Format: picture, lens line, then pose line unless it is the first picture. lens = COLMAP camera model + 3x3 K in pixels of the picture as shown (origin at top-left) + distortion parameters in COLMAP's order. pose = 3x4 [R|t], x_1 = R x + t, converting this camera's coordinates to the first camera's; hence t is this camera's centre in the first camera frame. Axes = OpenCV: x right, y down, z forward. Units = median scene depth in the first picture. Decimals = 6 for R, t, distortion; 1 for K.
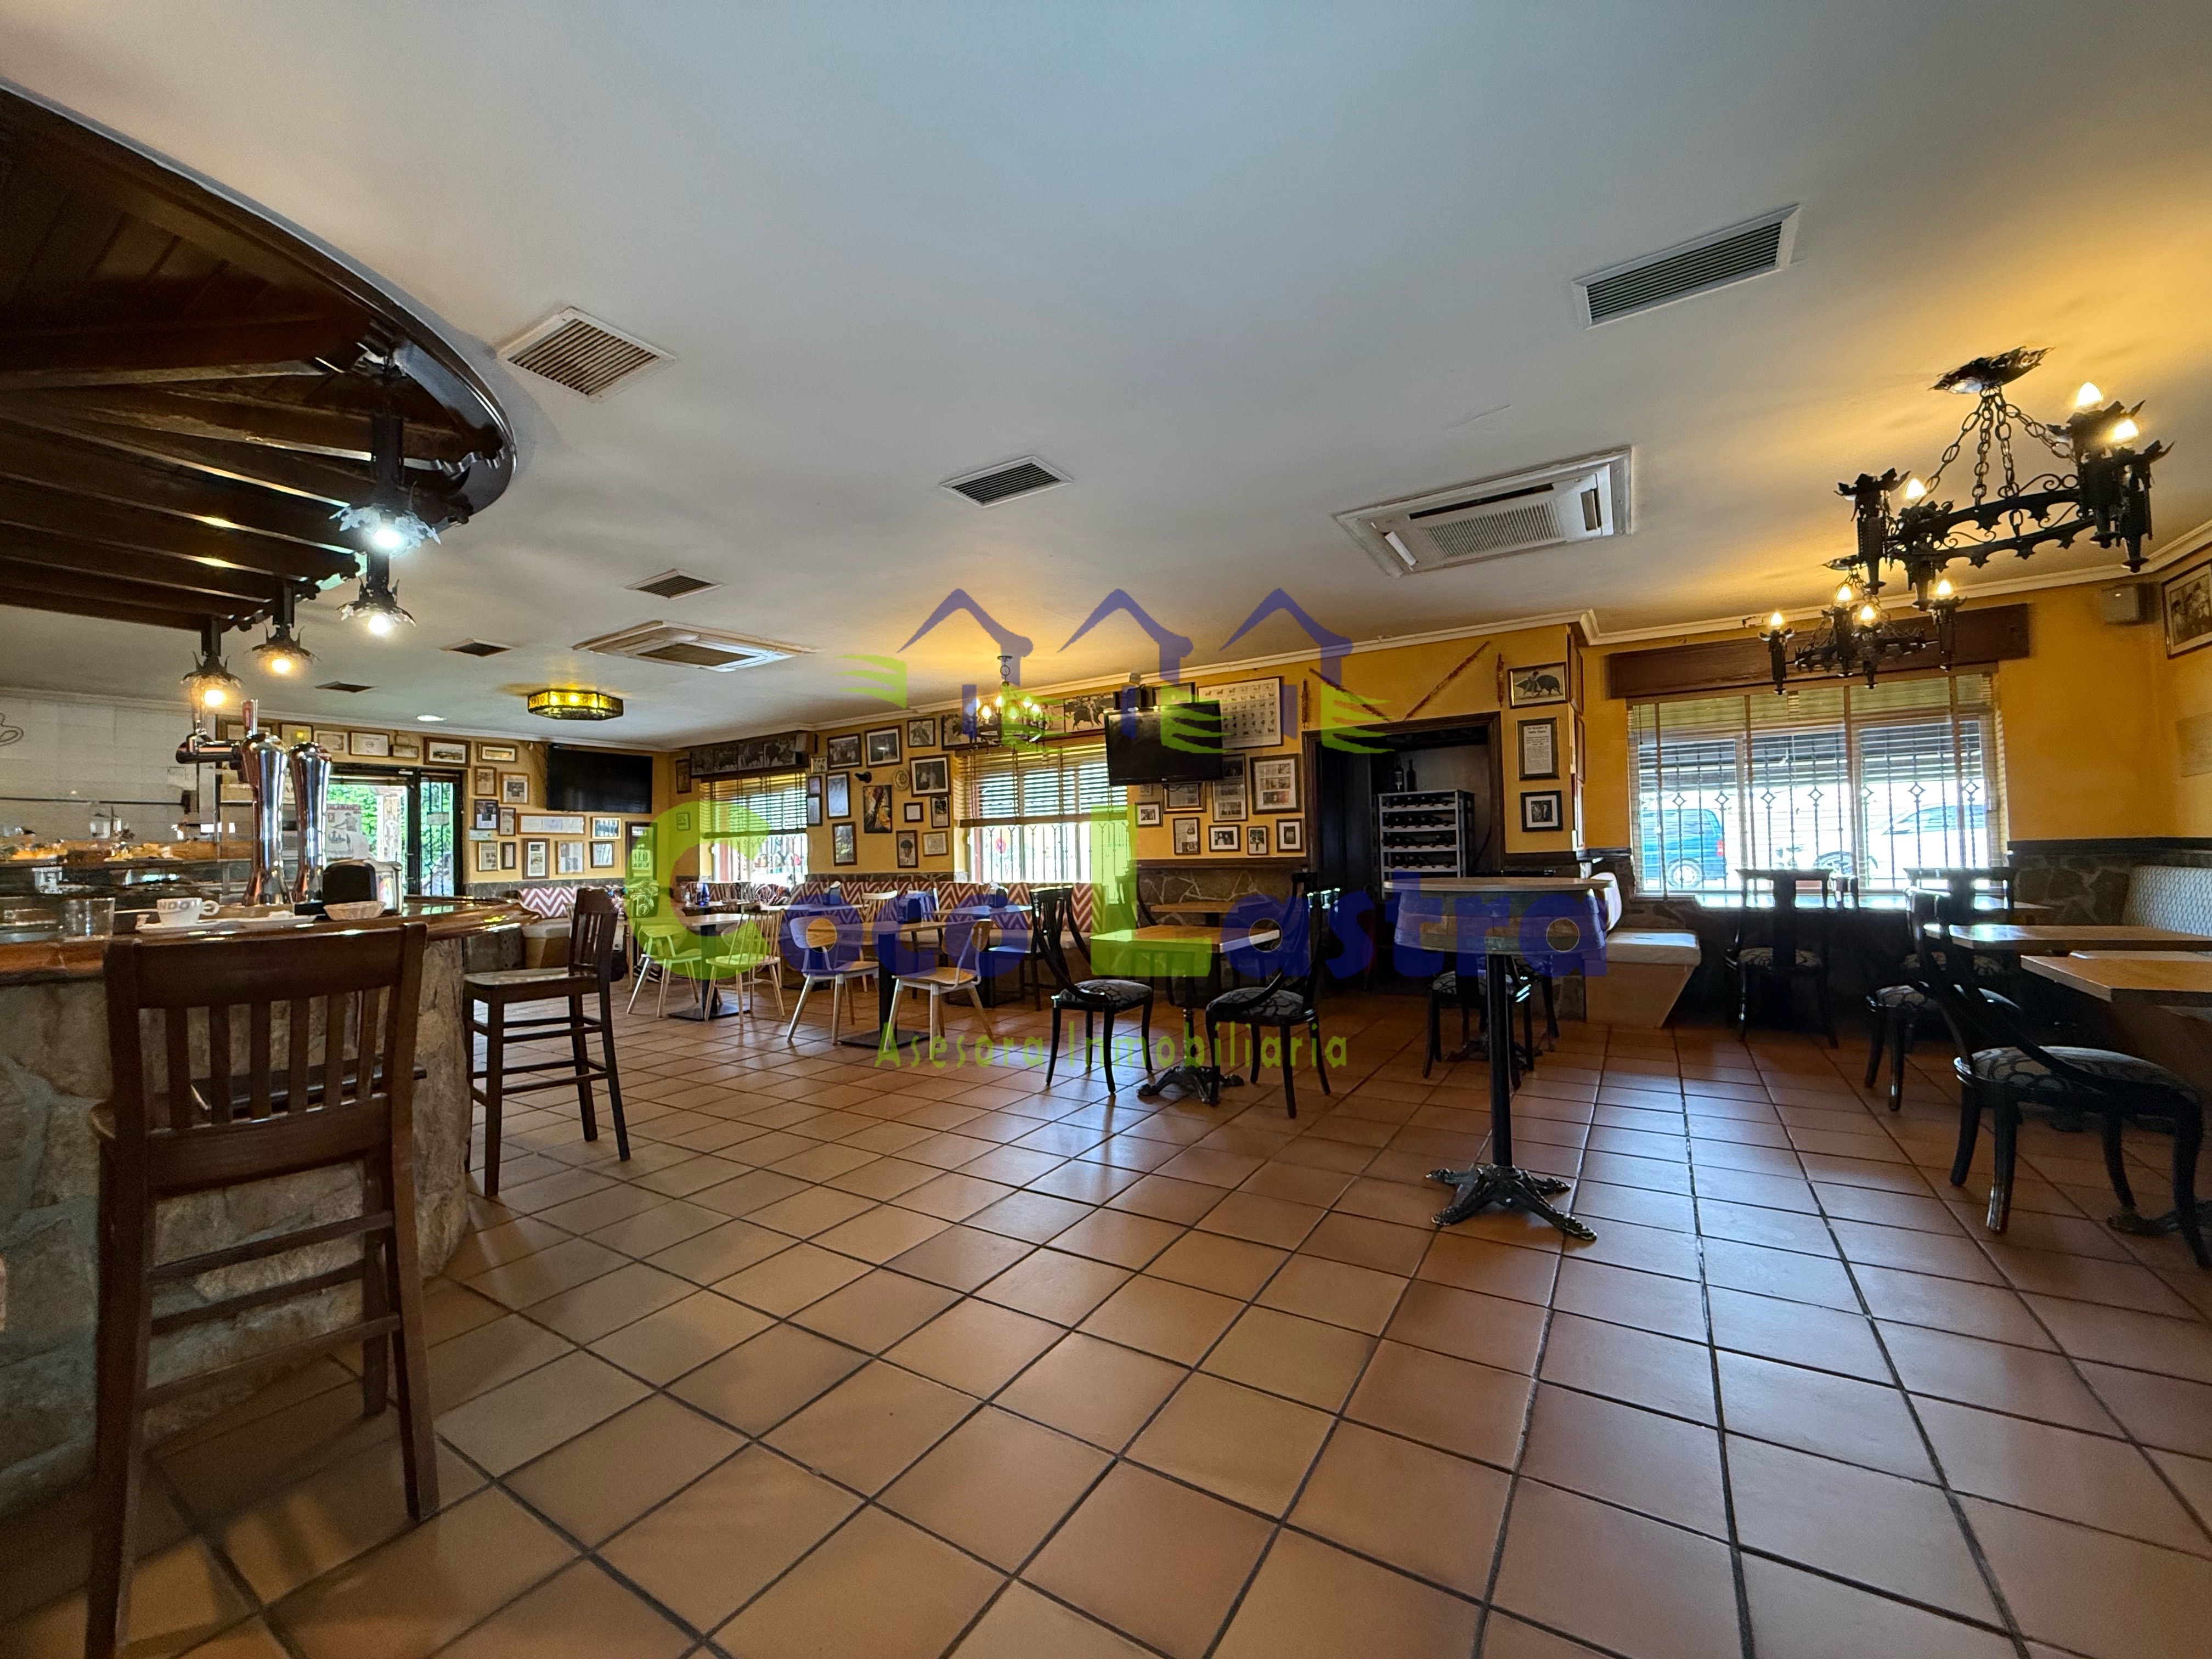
lens RADIAL K [[879.1, 0, 1099.7], [0, 879.1, 832.1], [0, 0, 1]] dist [-0.001229, 0.000540]
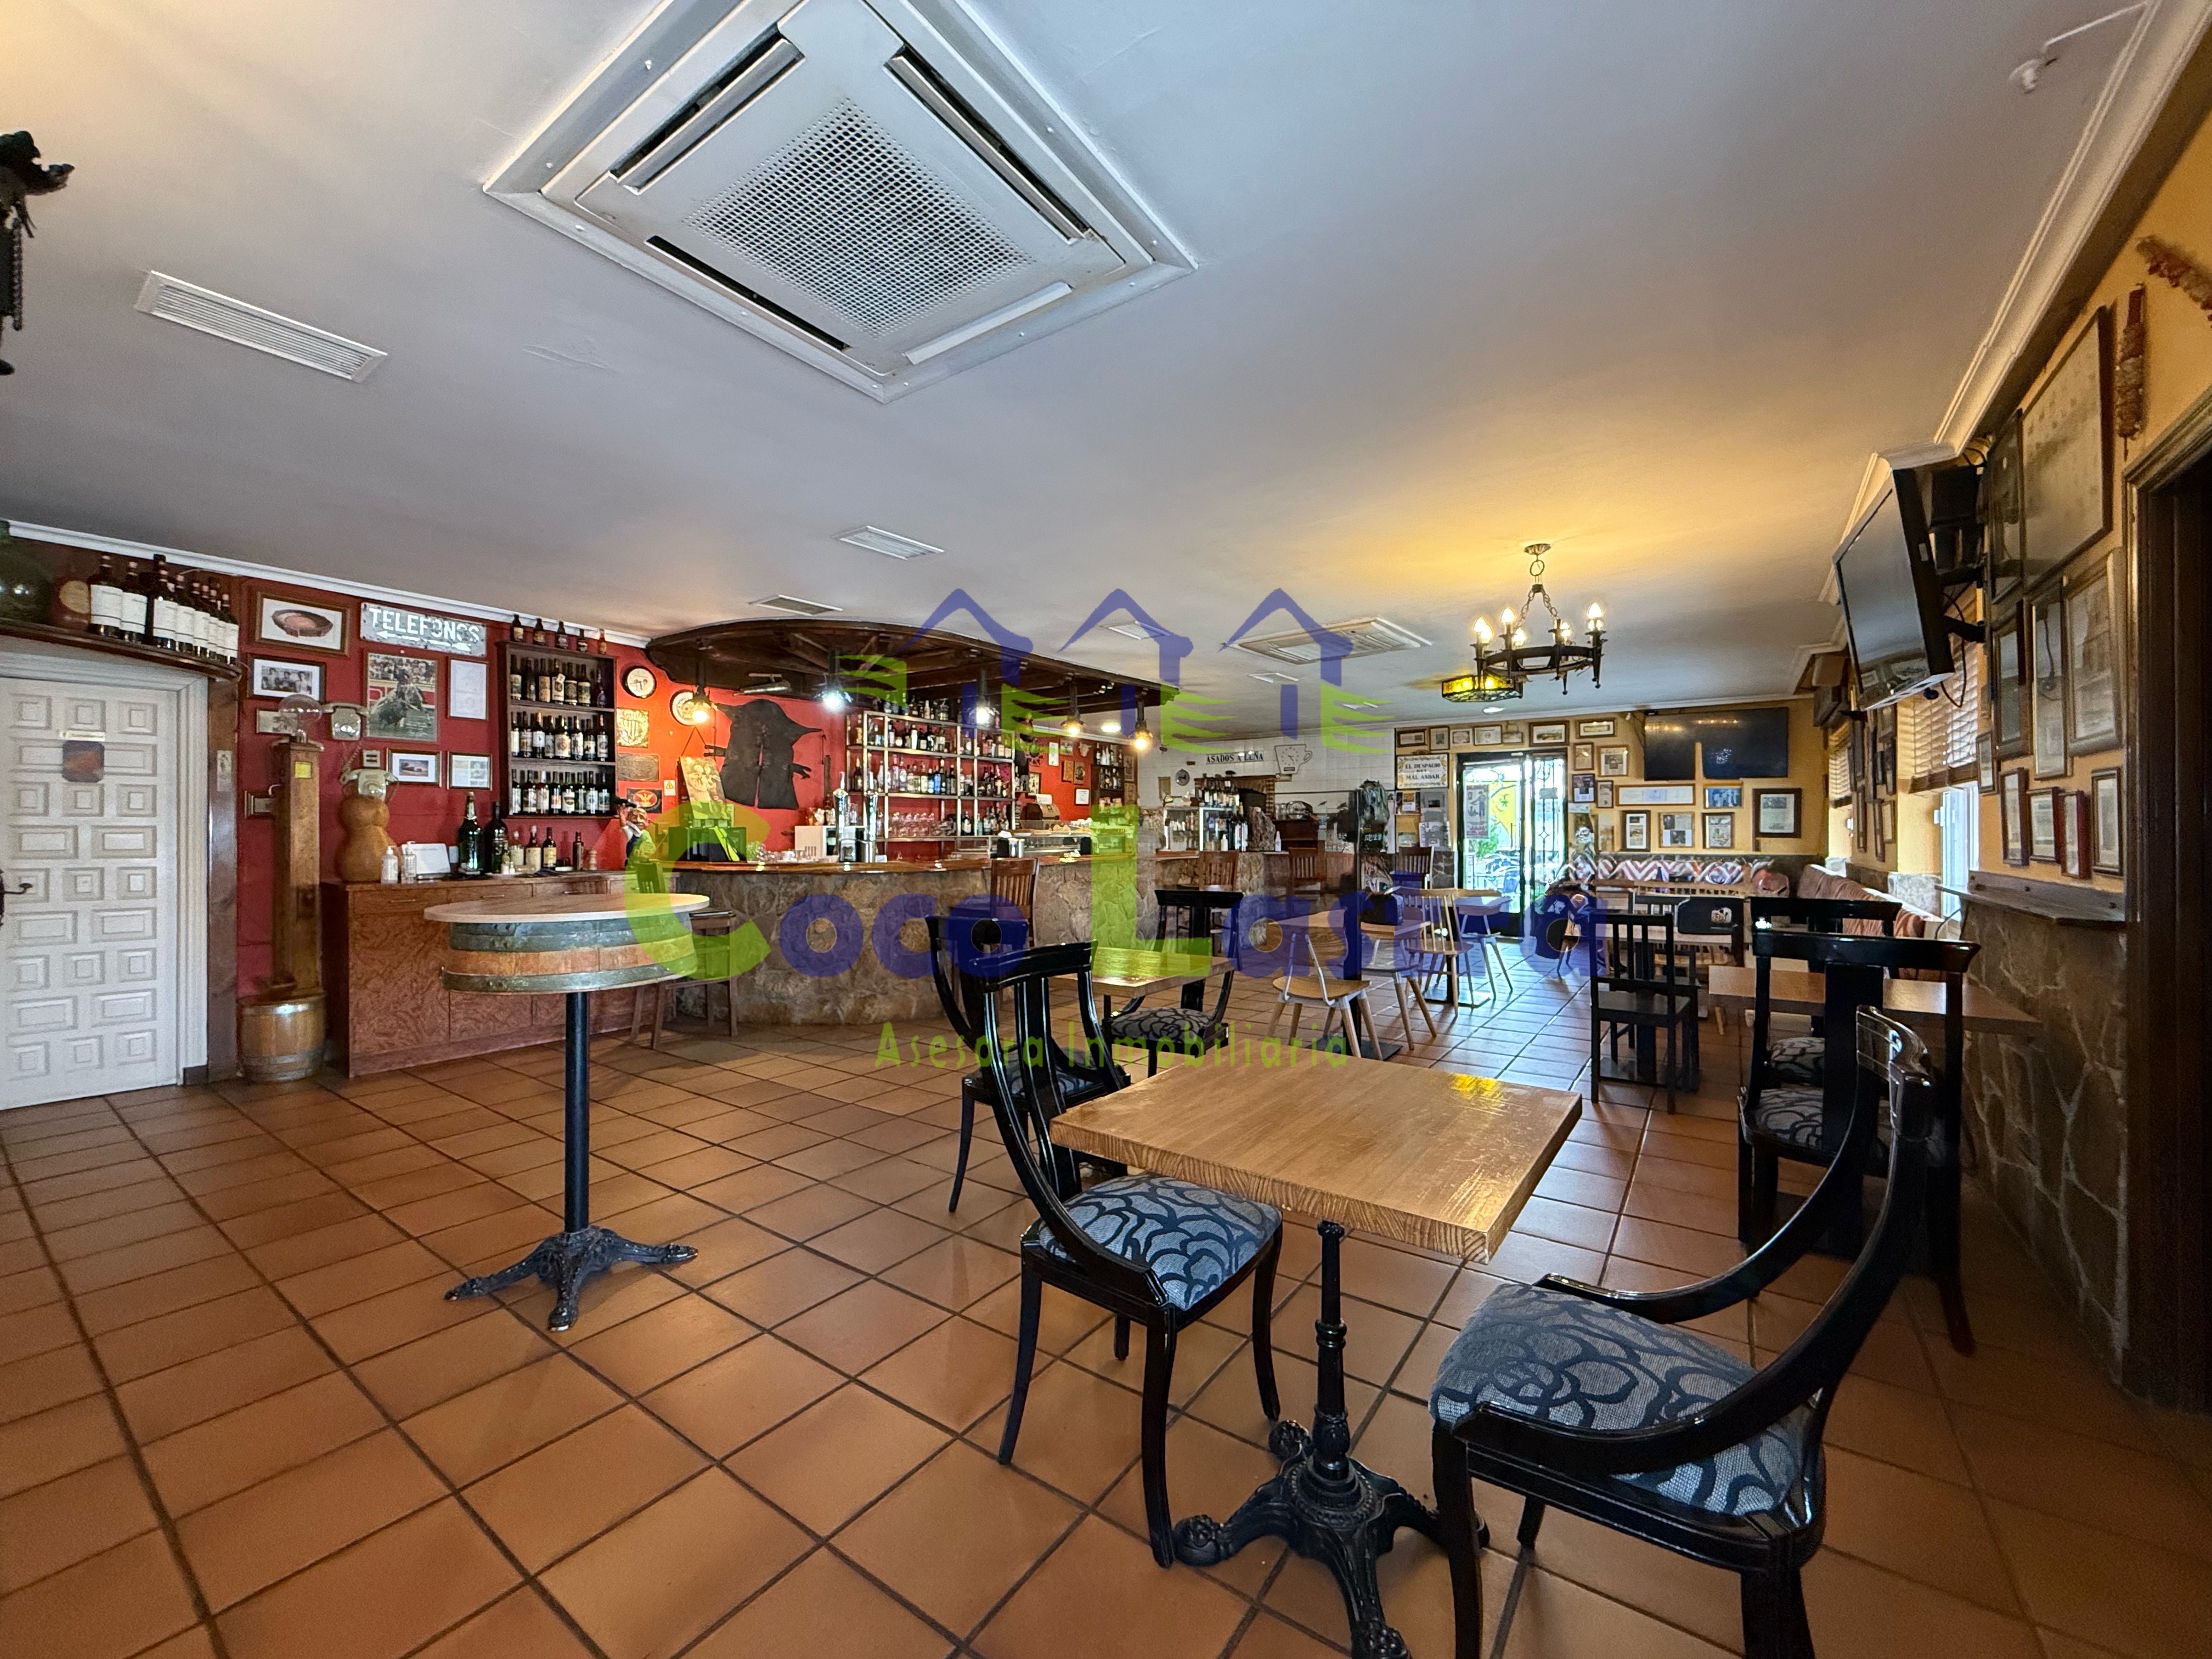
lens RADIAL K [[879.1, 0, 1095.1], [0, 879.1, 827.7], [0, 0, 1]] dist [-0.001229, 0.000540]
pose [[-0.060358, 0.019314, -0.997990, 0.811010], [0.026111, 0.999501, 0.017764, -0.013567], [0.997835, -0.024986, -0.060832, 0.993730]]
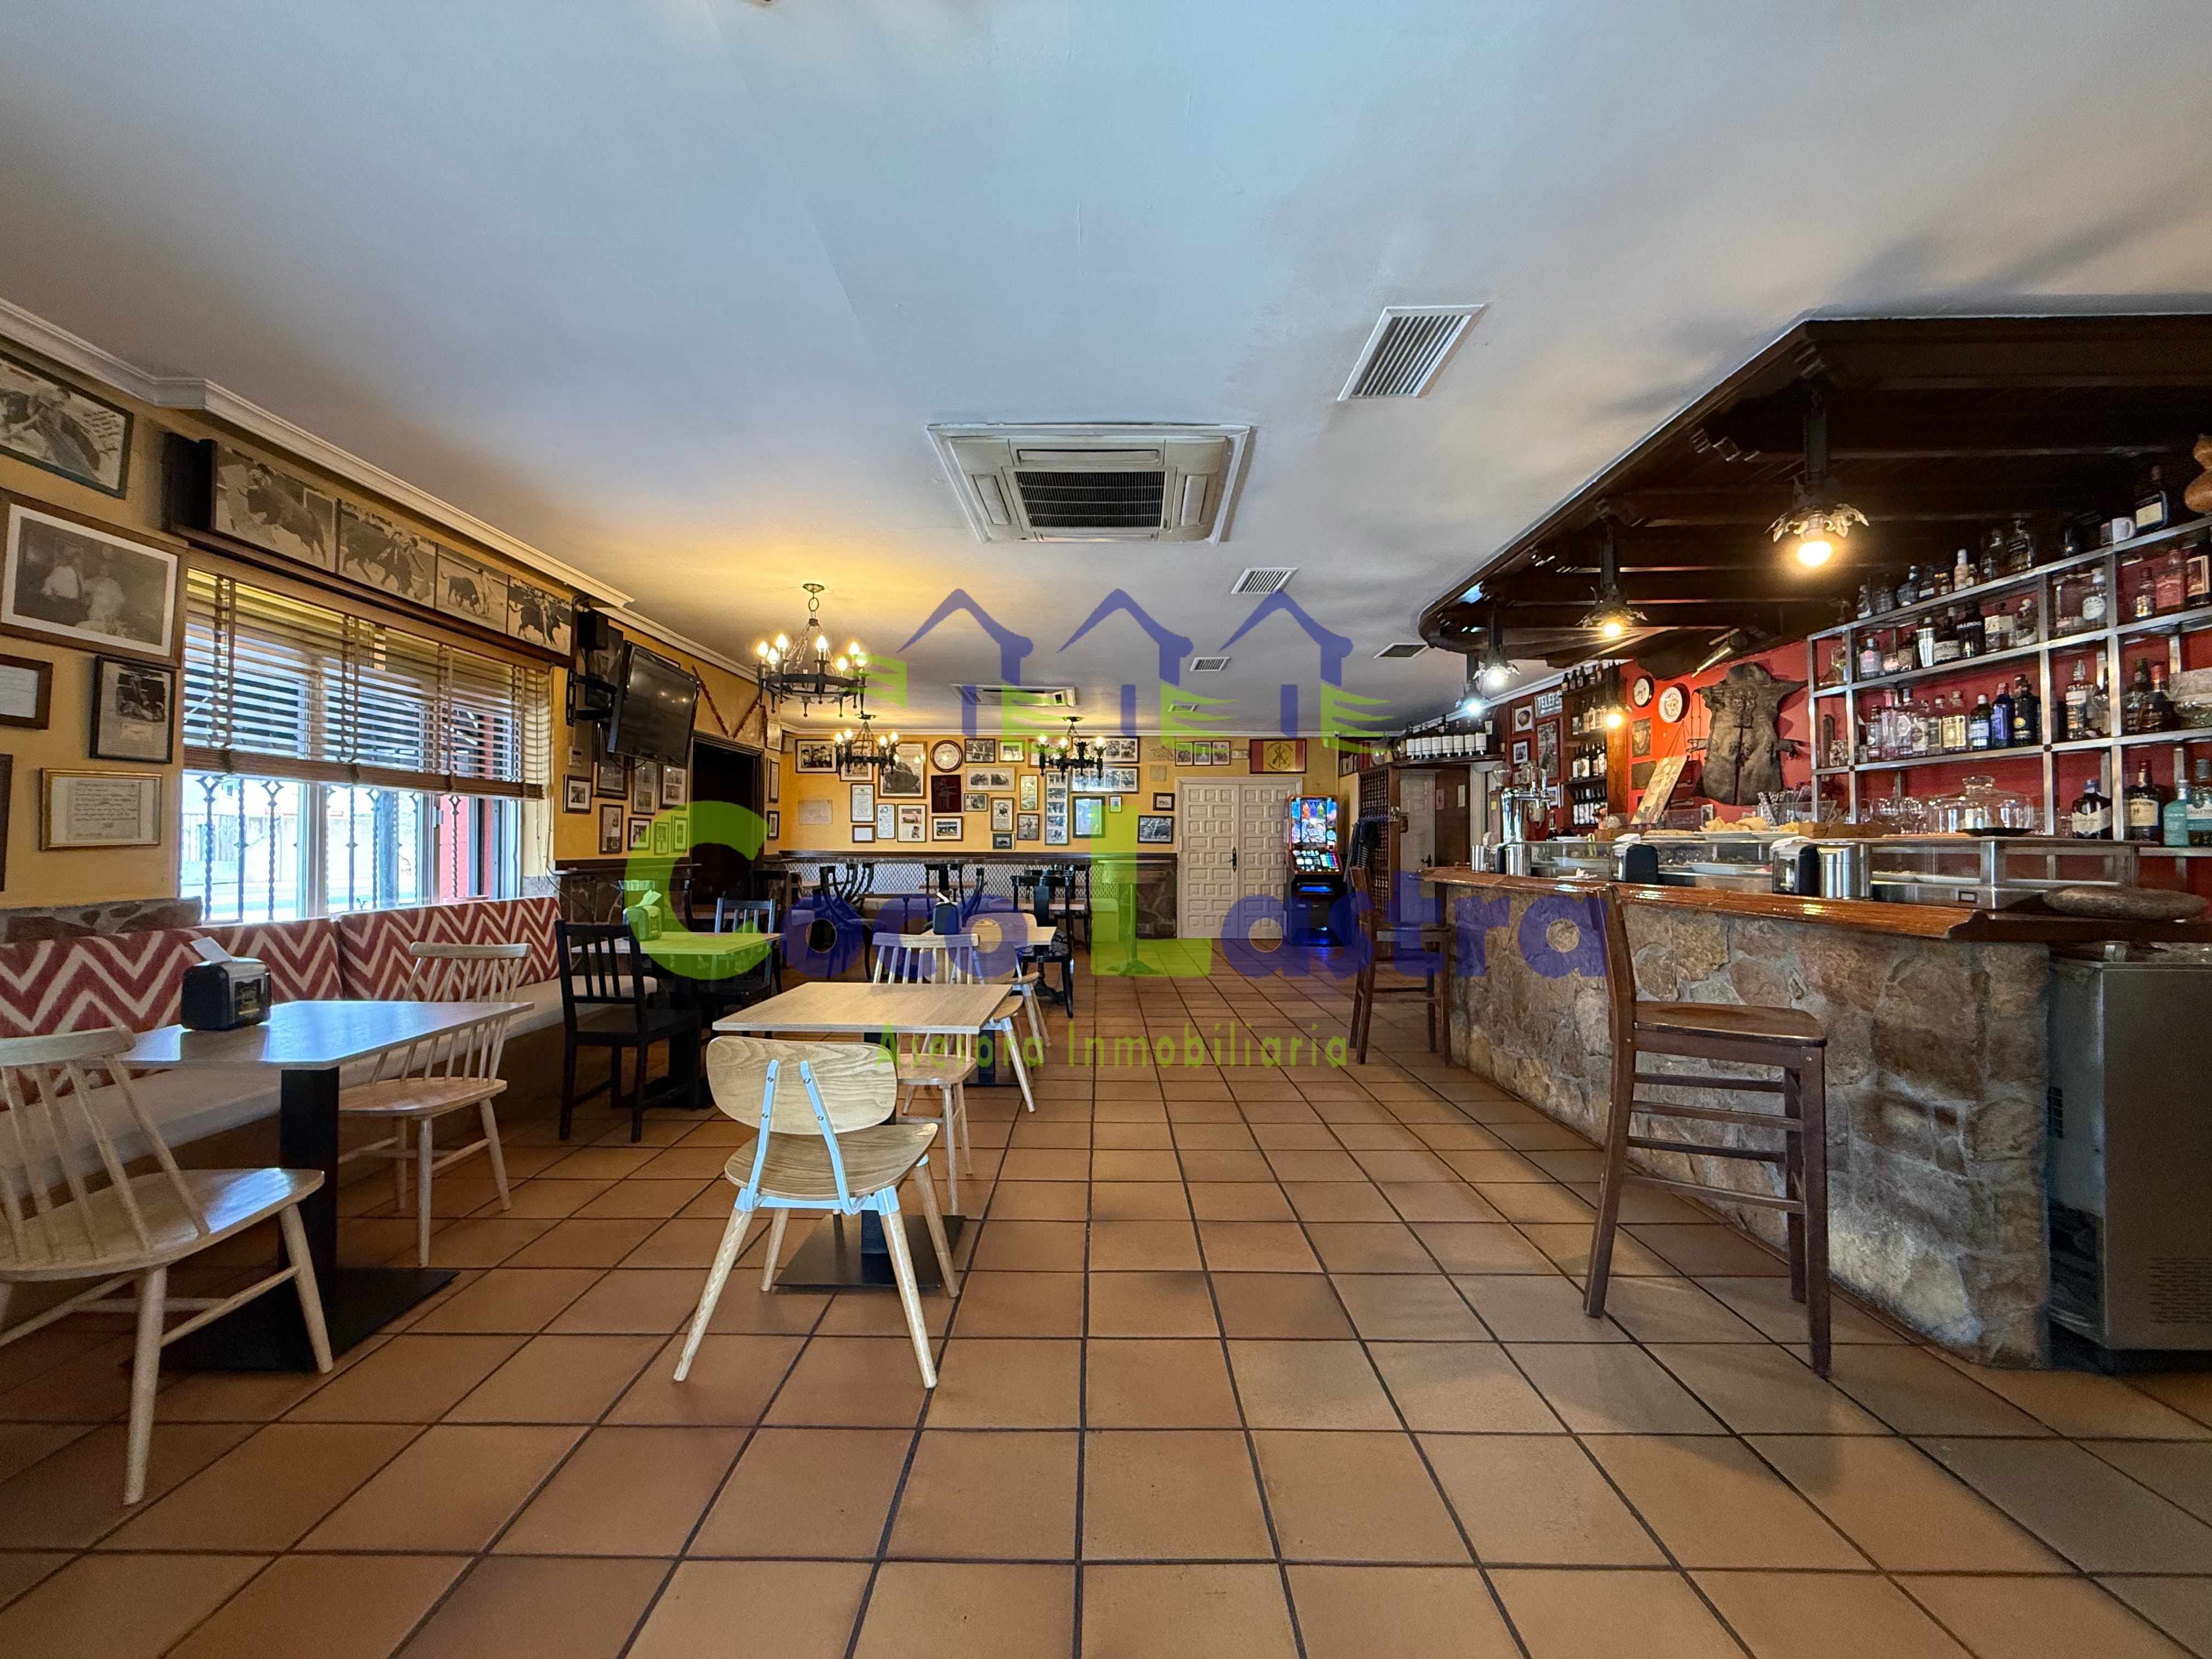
lens RADIAL K [[879.1, 0, 1096.9], [0, 879.1, 832.3], [0, 0, 1]] dist [-0.001229, 0.000540]
pose [[-0.532437, 0.034752, 0.845756, -1.226796], [-0.009057, 0.998866, -0.046745, 0.062574], [-0.846421, -0.032549, -0.531518, 1.681181]]
